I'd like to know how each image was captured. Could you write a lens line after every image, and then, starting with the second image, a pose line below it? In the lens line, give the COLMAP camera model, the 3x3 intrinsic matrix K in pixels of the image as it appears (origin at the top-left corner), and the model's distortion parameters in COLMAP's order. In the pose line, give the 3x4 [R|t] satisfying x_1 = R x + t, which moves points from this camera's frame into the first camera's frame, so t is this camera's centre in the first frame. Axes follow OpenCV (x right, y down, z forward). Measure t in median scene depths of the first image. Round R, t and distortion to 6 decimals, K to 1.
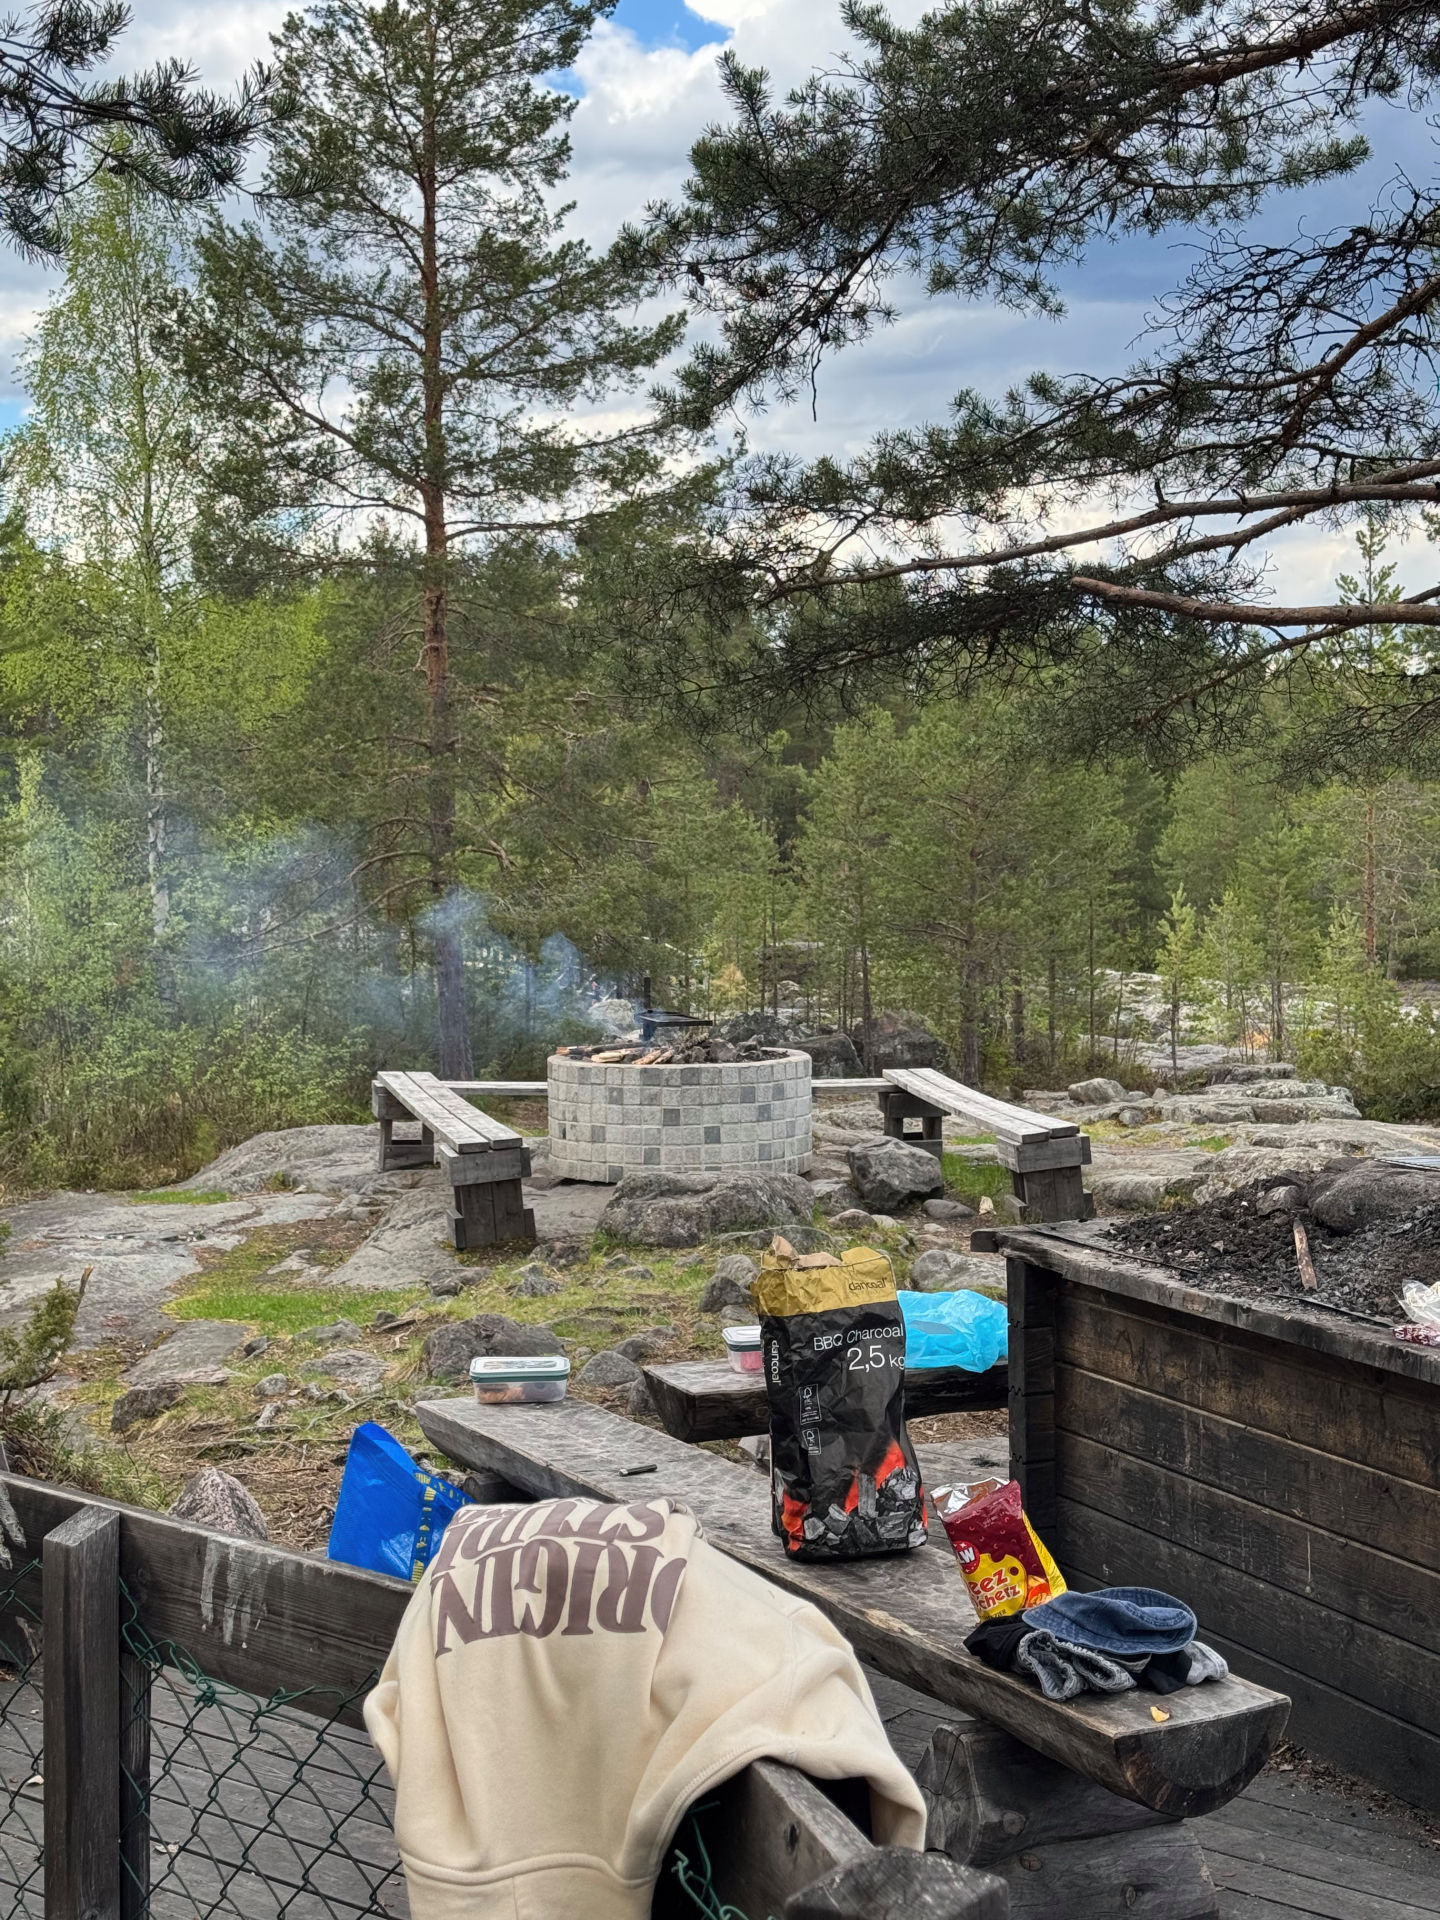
lens RADIAL K [[2653.8, 0, 720.0], [0, 2653.8, 960.0], [0, 0, 1]] dist [0.162532, -0.026935]
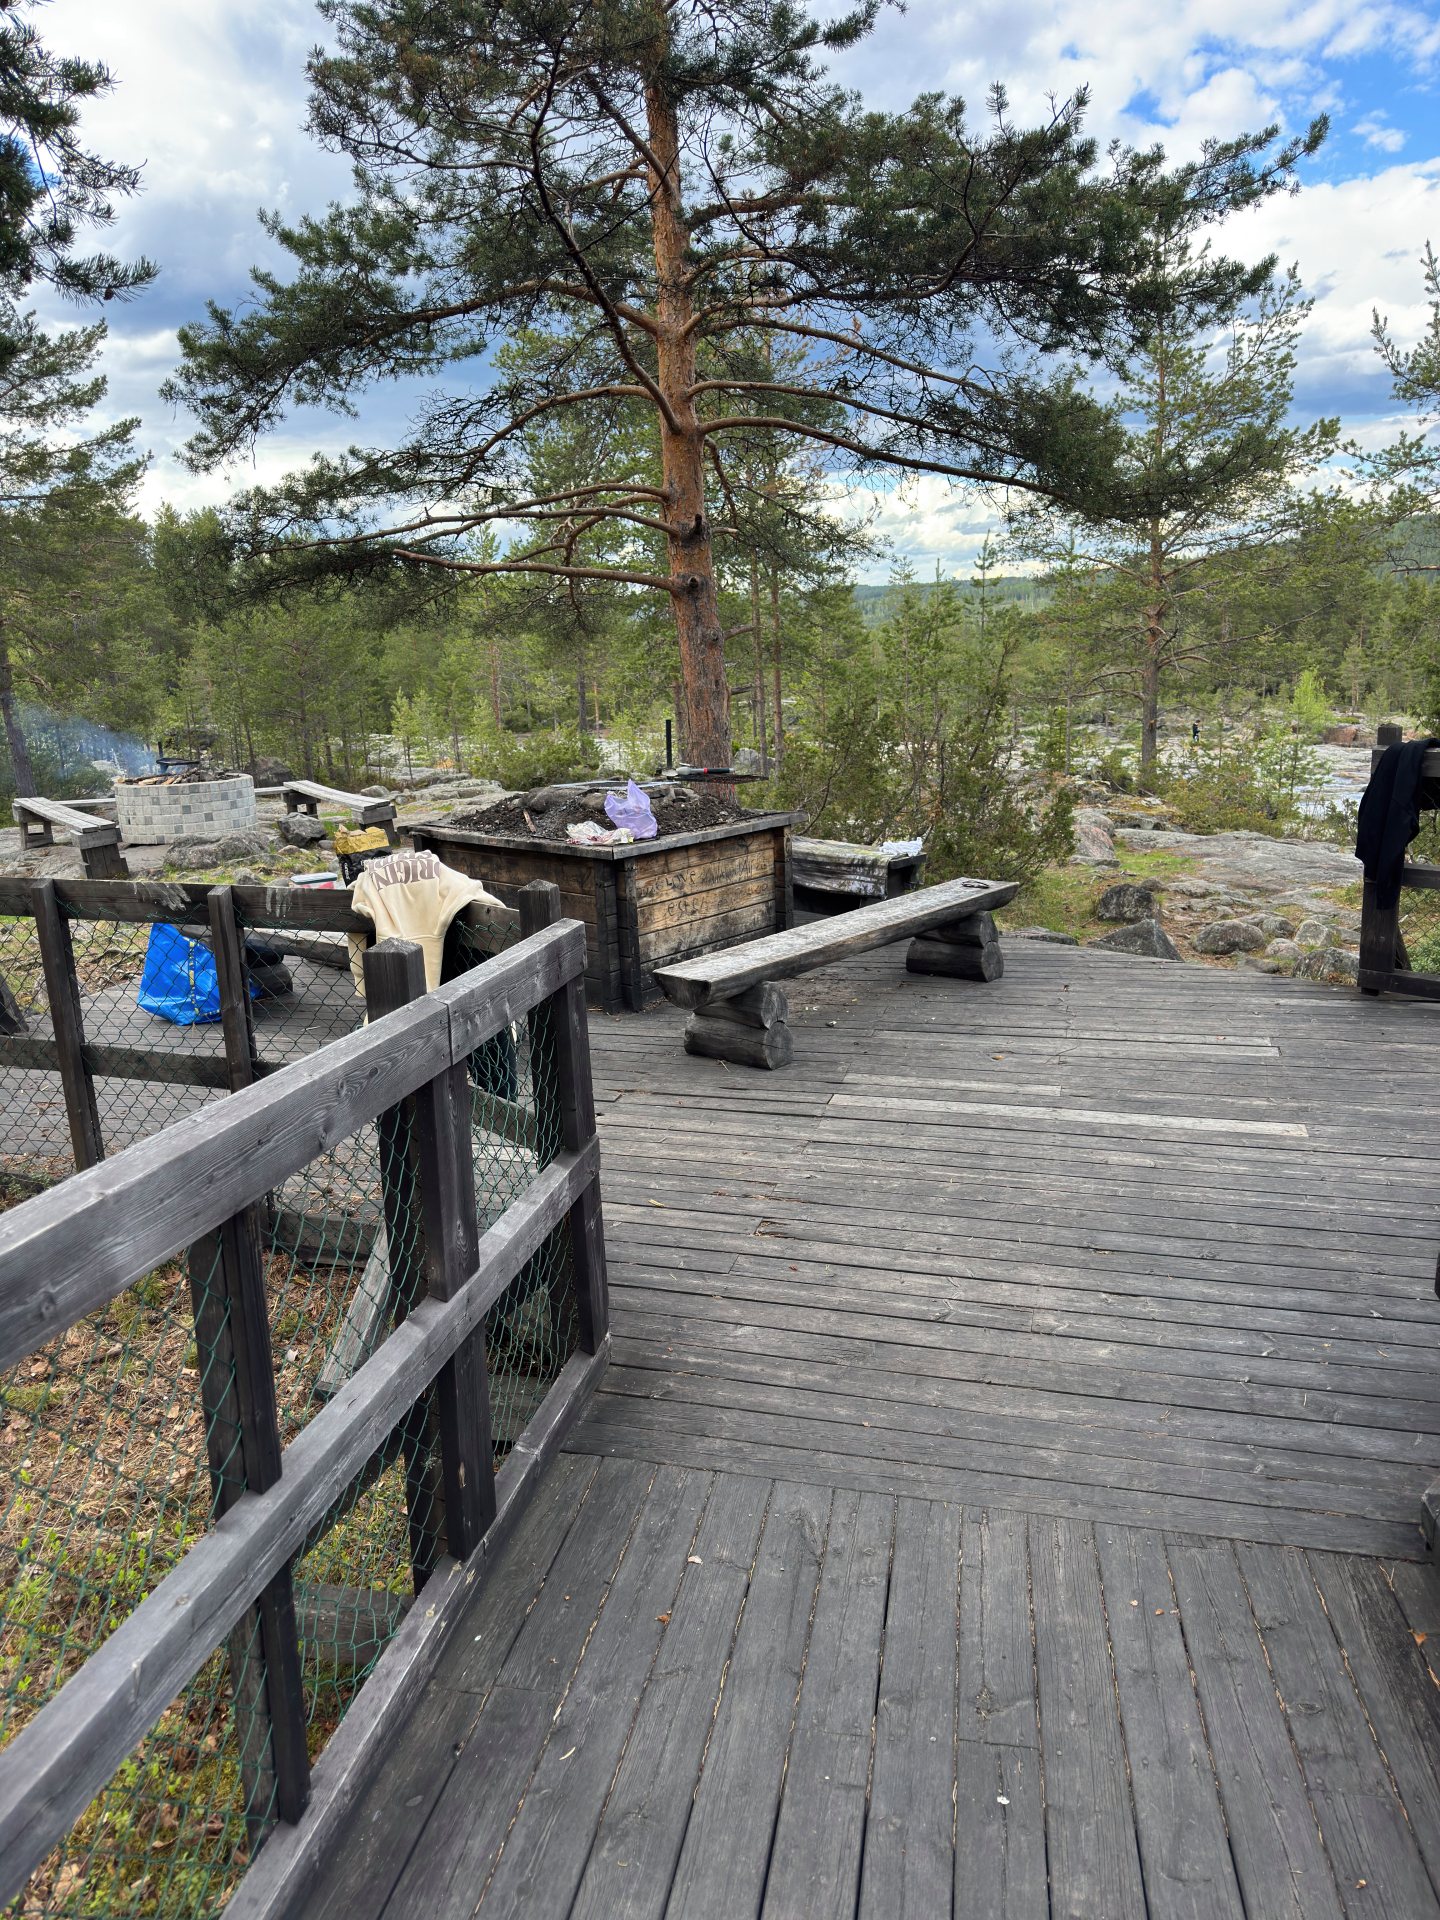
lens RADIAL K [[1329.6, 0, 720.0], [0, 1329.6, 960.0], [0, 0, 1]] dist [0.053334, -0.090862]
pose [[0.917369, -0.113520, 0.381506, -0.062807], [0.045725, 0.982178, 0.182304, 0.005176], [-0.395403, -0.149795, 0.906211, -0.147400]]
